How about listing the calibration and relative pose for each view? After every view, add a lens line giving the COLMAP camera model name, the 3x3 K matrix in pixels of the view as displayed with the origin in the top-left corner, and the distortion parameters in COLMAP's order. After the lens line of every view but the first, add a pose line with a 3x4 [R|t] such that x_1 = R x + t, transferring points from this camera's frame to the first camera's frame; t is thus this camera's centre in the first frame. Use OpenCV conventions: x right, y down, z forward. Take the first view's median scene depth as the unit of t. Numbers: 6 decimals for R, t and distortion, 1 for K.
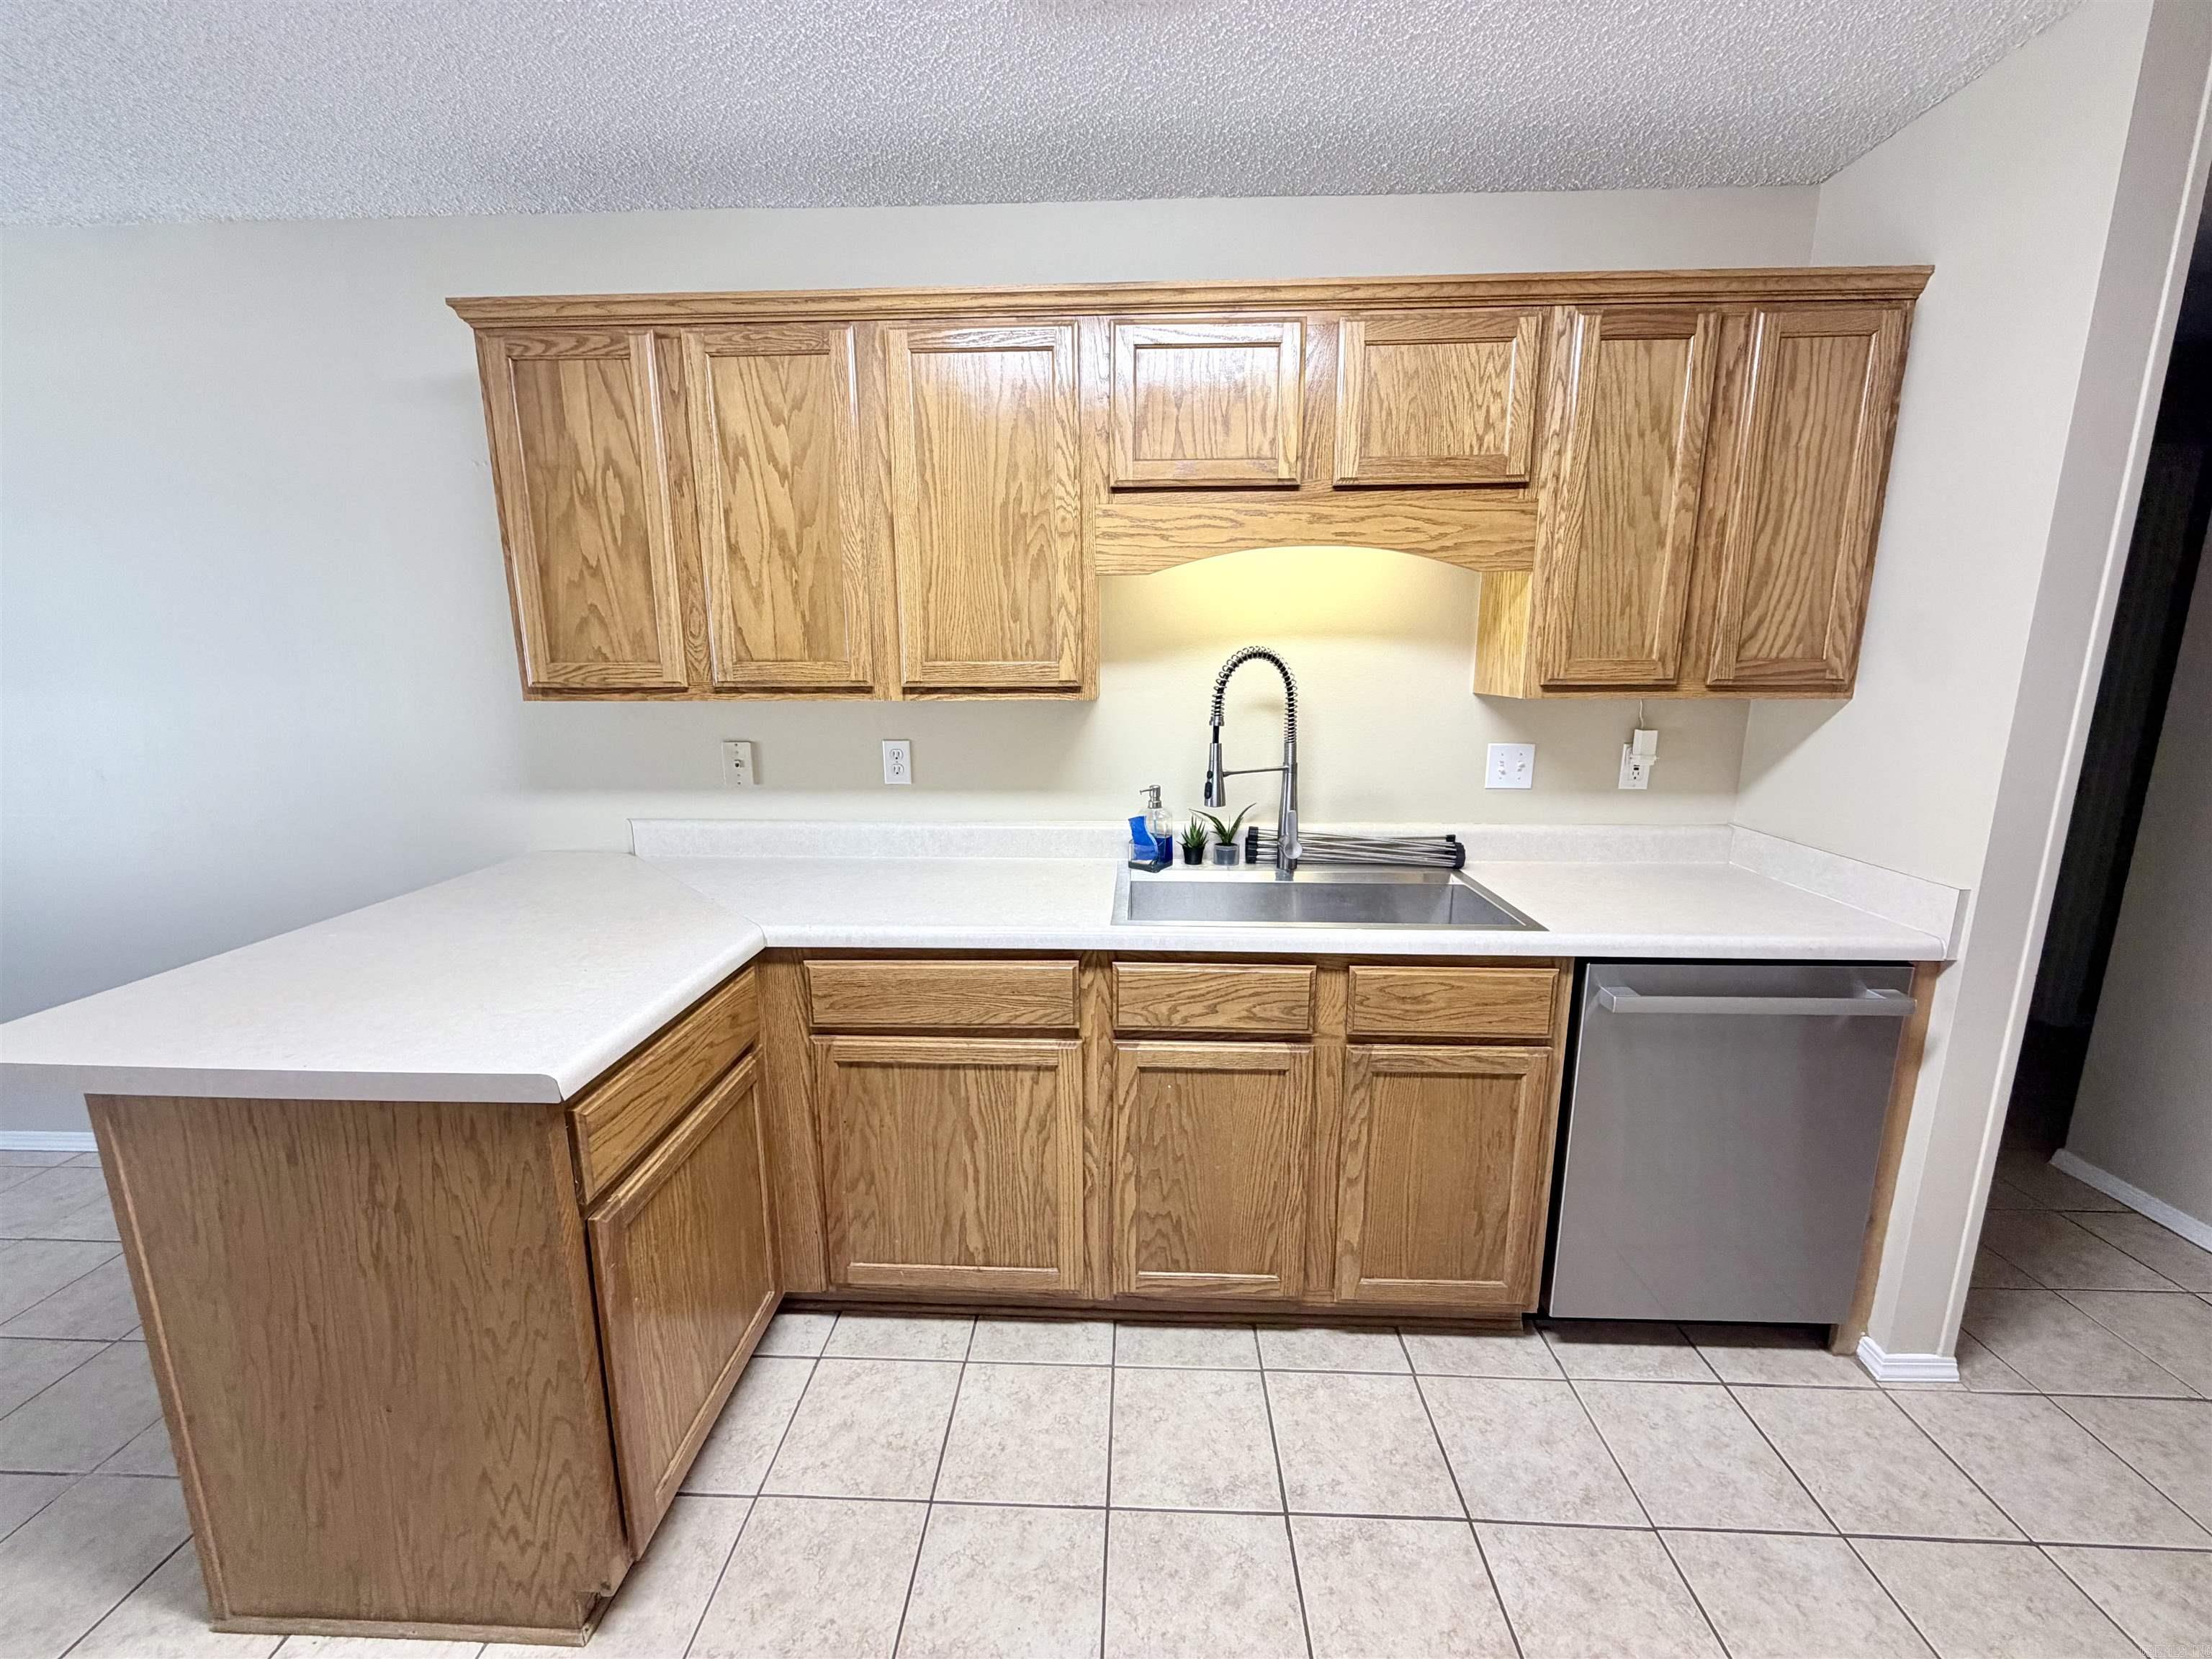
lens RADIAL K [[886.8, 0, 1097.0], [0, 886.8, 830.6], [0, 0, 1]] dist [0.010965, -0.000767]
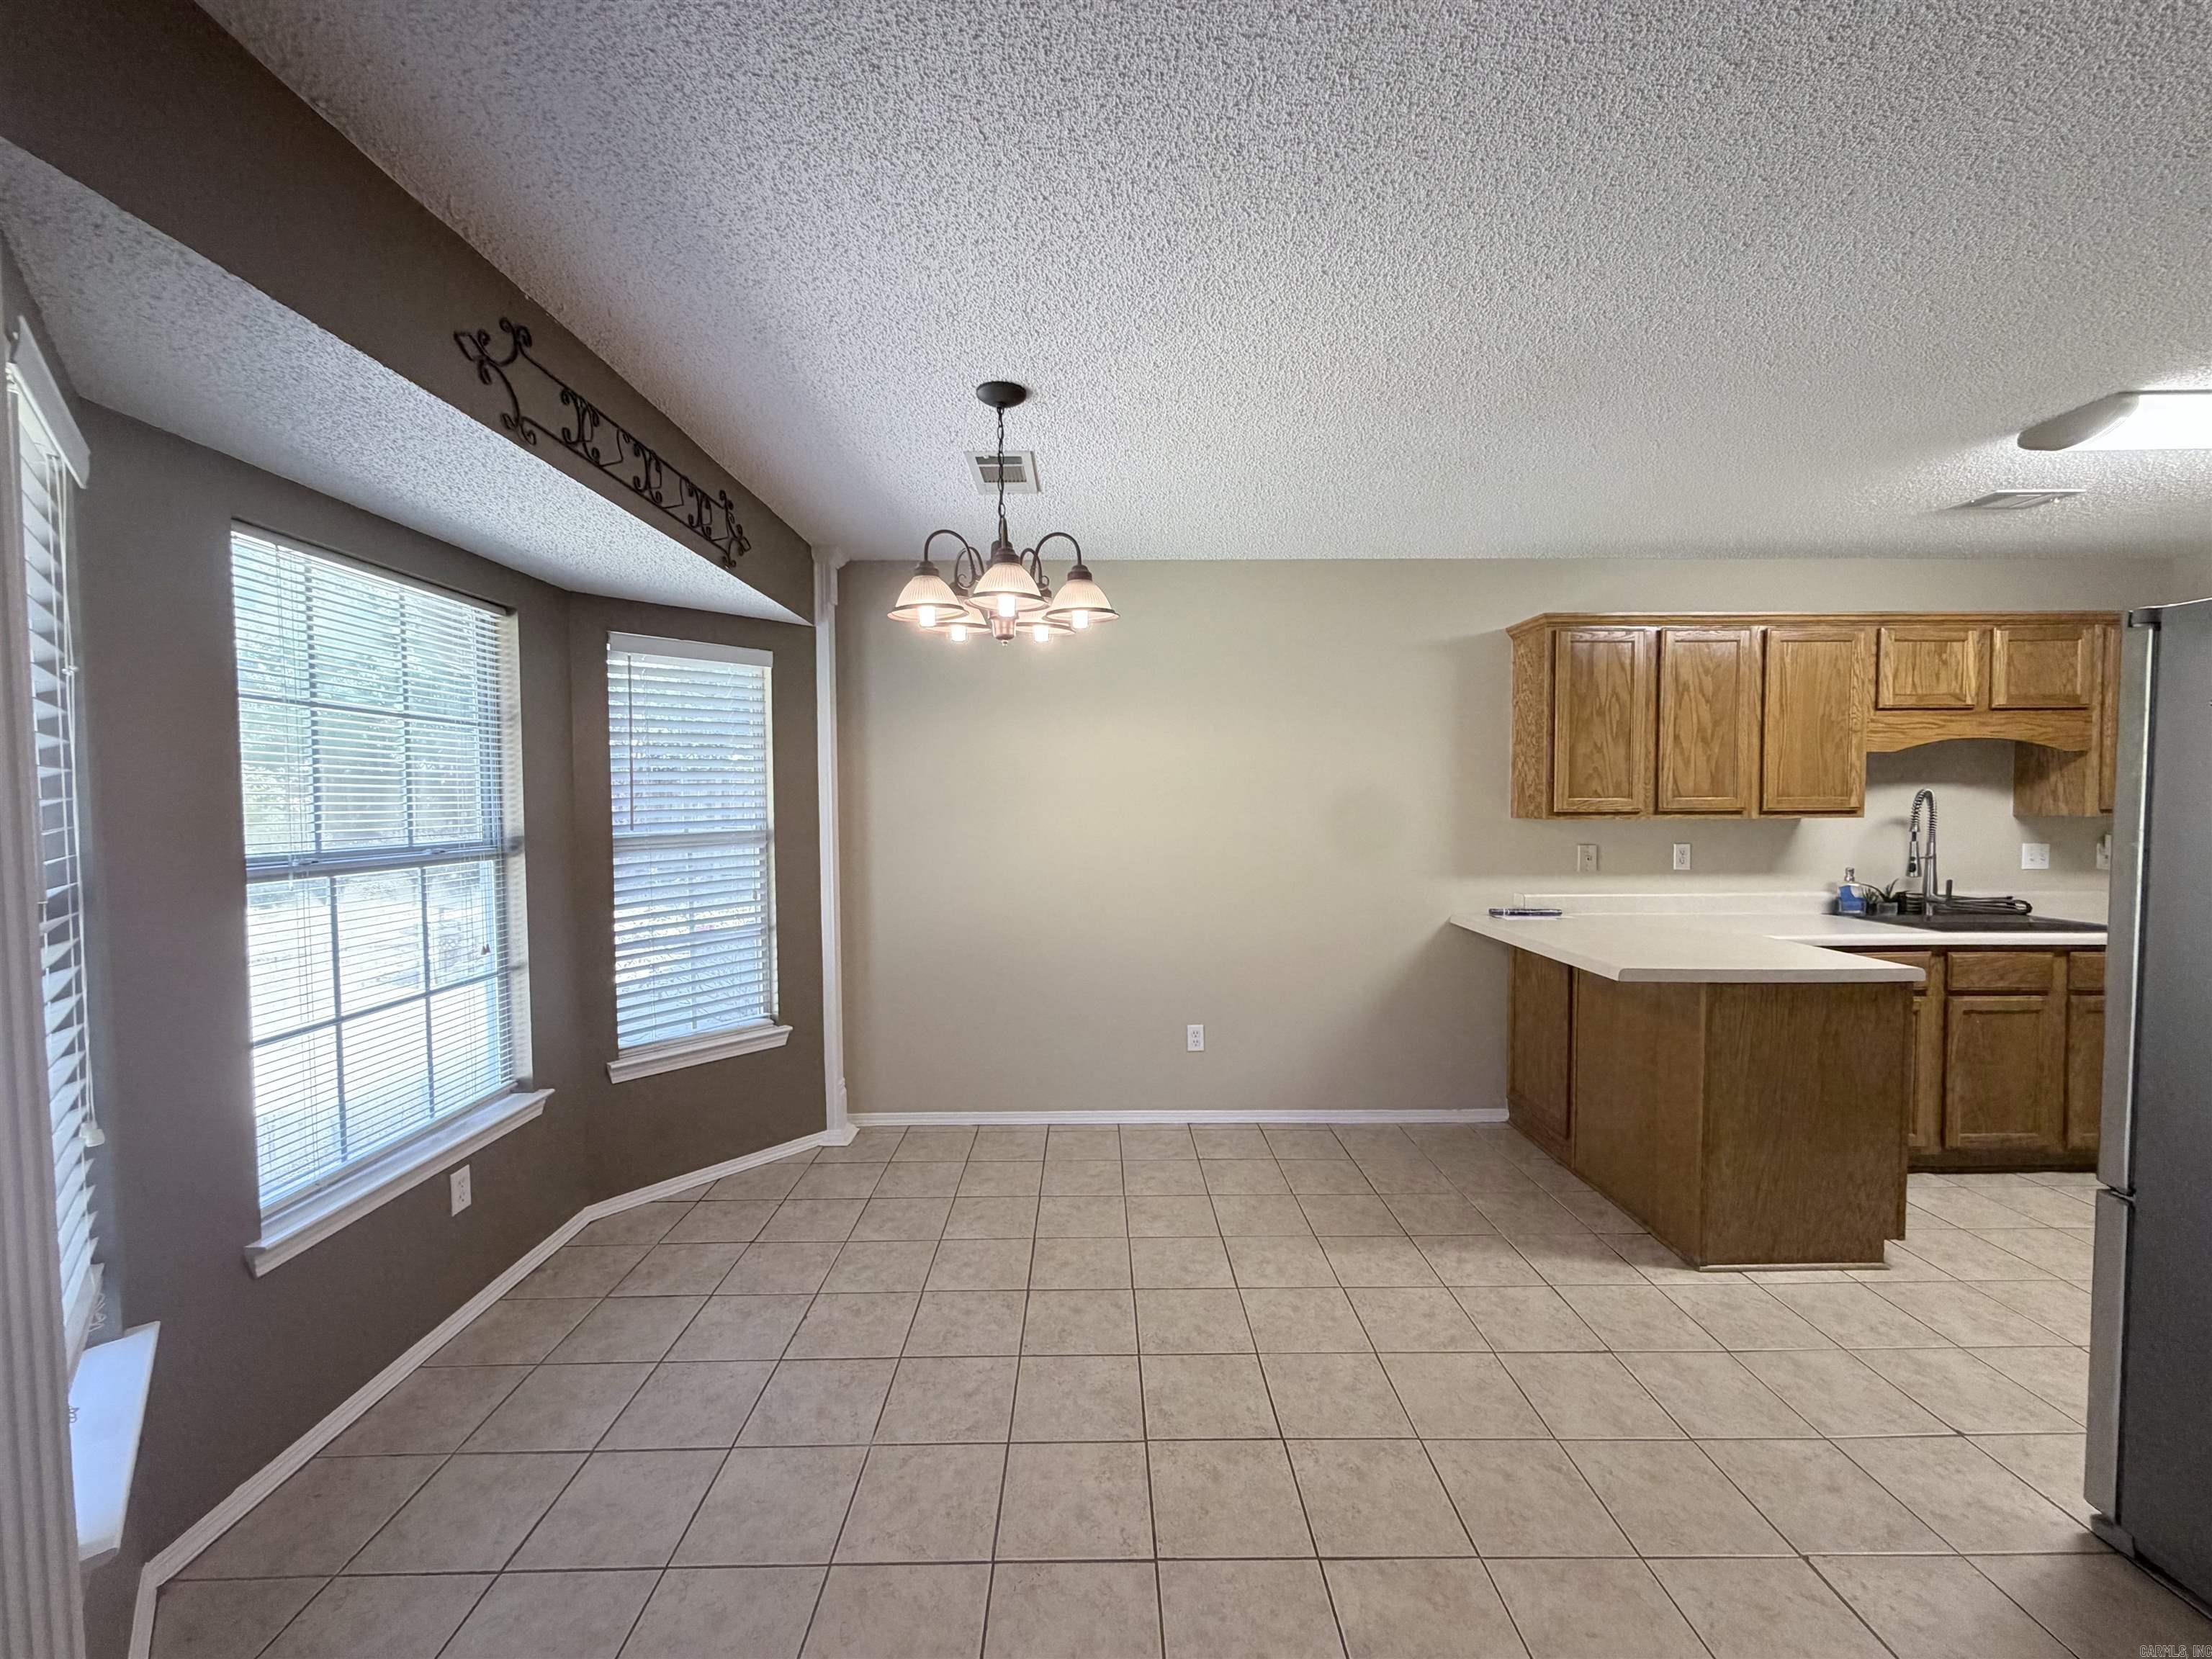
lens RADIAL K [[886.8, 0, 1115.2], [0, 886.8, 830.7], [0, 0, 1]] dist [0.010965, -0.000767]
pose [[0.997402, -0.002644, 0.071982, -1.738515], [0.014058, 0.987254, -0.158531, 0.155999], [-0.070646, 0.159131, 0.984727, -0.730147]]
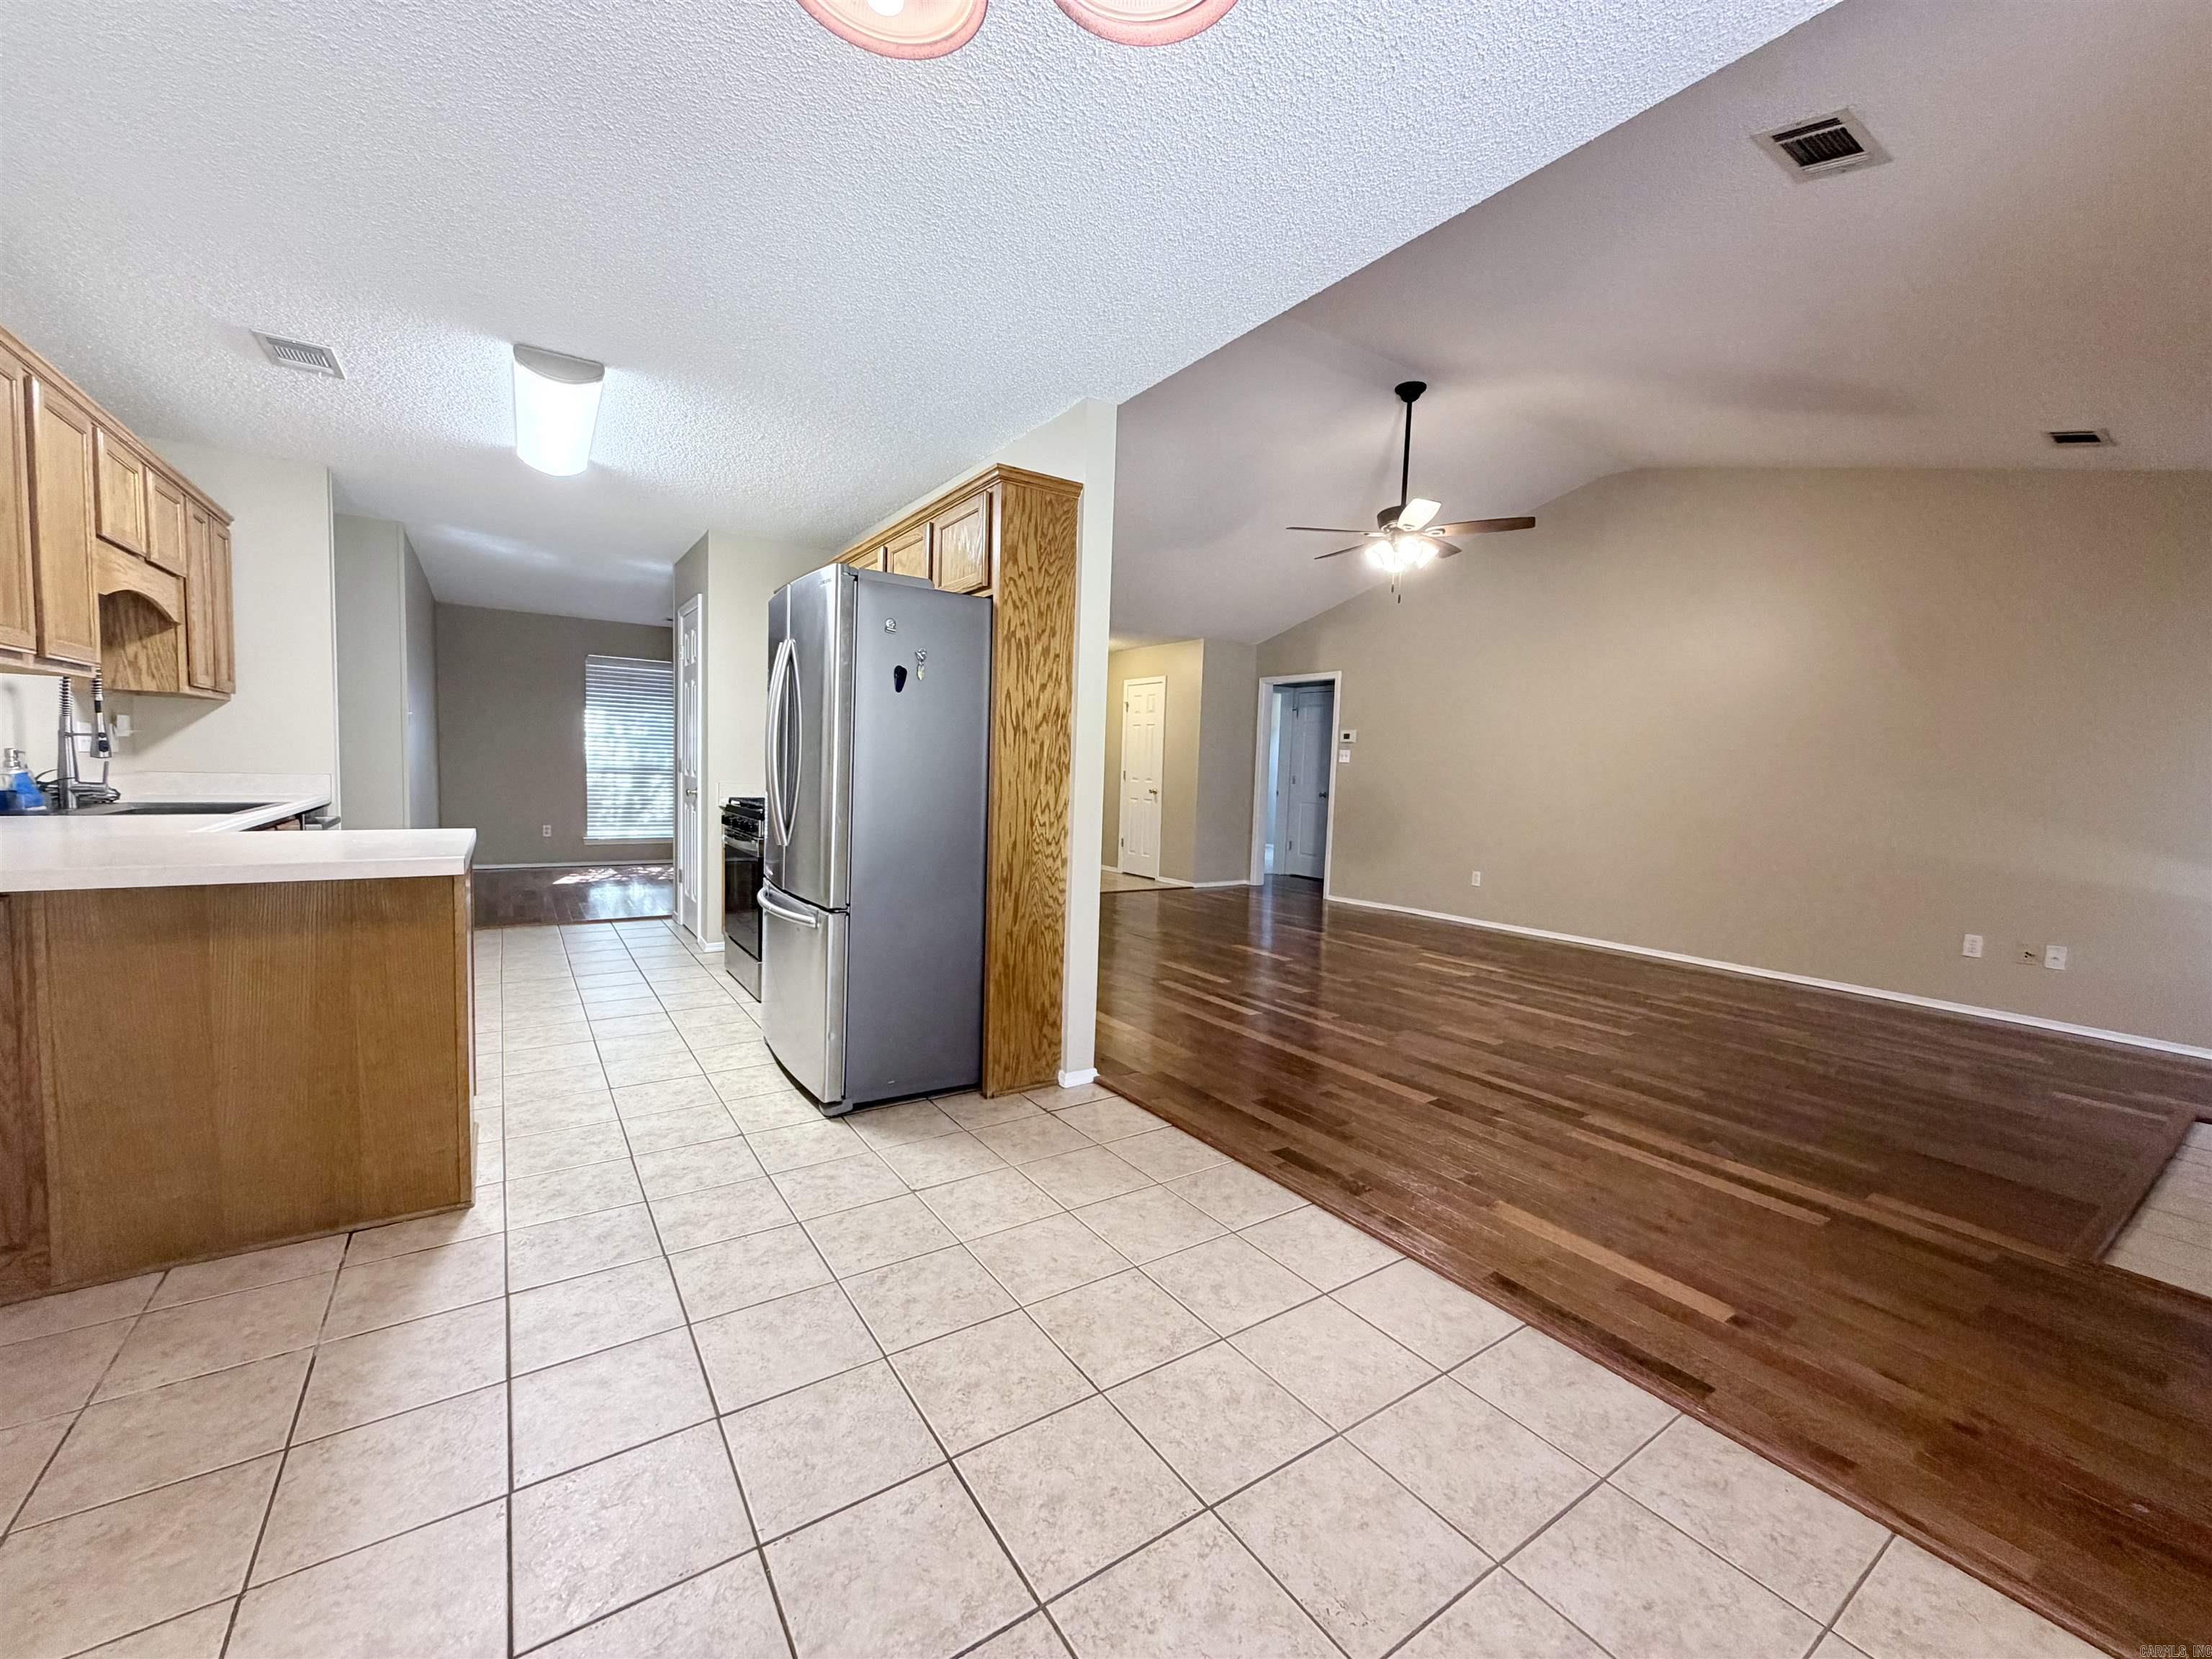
lens RADIAL K [[886.8, 0, 1102.2], [0, 886.8, 831.1], [0, 0, 1]] dist [0.010965, -0.000767]
pose [[-0.598207, -0.069733, 0.798302, -2.132902], [0.131611, 0.974129, 0.183714, 0.037325], [-0.790460, 0.214965, -0.573553, 0.627794]]
